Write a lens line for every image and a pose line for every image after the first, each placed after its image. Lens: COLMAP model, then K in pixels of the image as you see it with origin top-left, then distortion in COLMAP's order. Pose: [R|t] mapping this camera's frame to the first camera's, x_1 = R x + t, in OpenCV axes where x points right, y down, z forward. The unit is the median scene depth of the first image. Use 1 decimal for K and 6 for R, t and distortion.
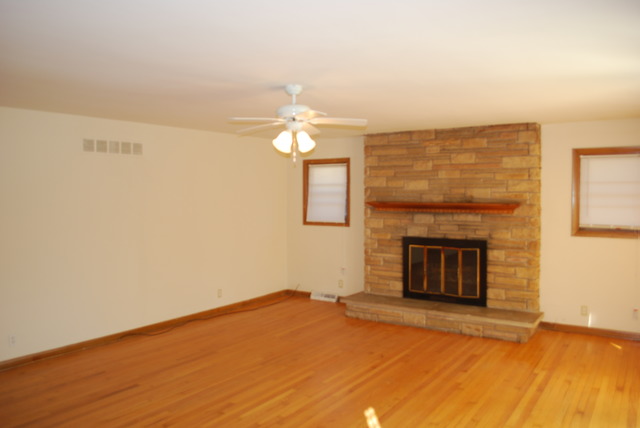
lens RADIAL K [[502.3, 0, 320.0], [0, 502.3, 214.0], [0, 0, 1]] dist [-0.069019, -0.001437]
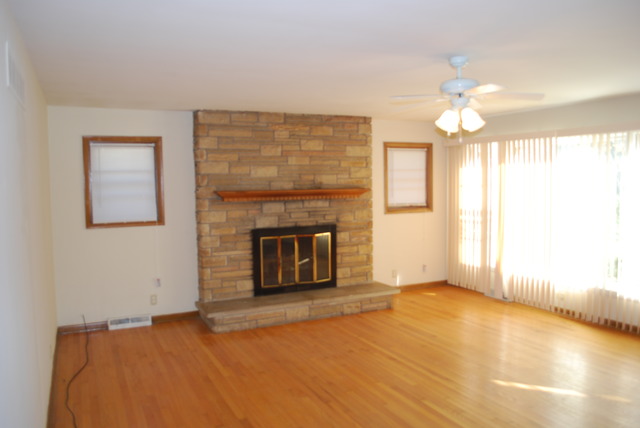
lens RADIAL K [[514.0, 0, 320.0], [0, 514.0, 214.0], [0, 0, 1]] dist [-0.058759, 0.000021]
pose [[0.502260, -0.065124, 0.862261, -0.589198], [0.048109, 0.997720, 0.047332, -0.020594], [-0.863377, 0.017710, 0.504248, 0.451985]]
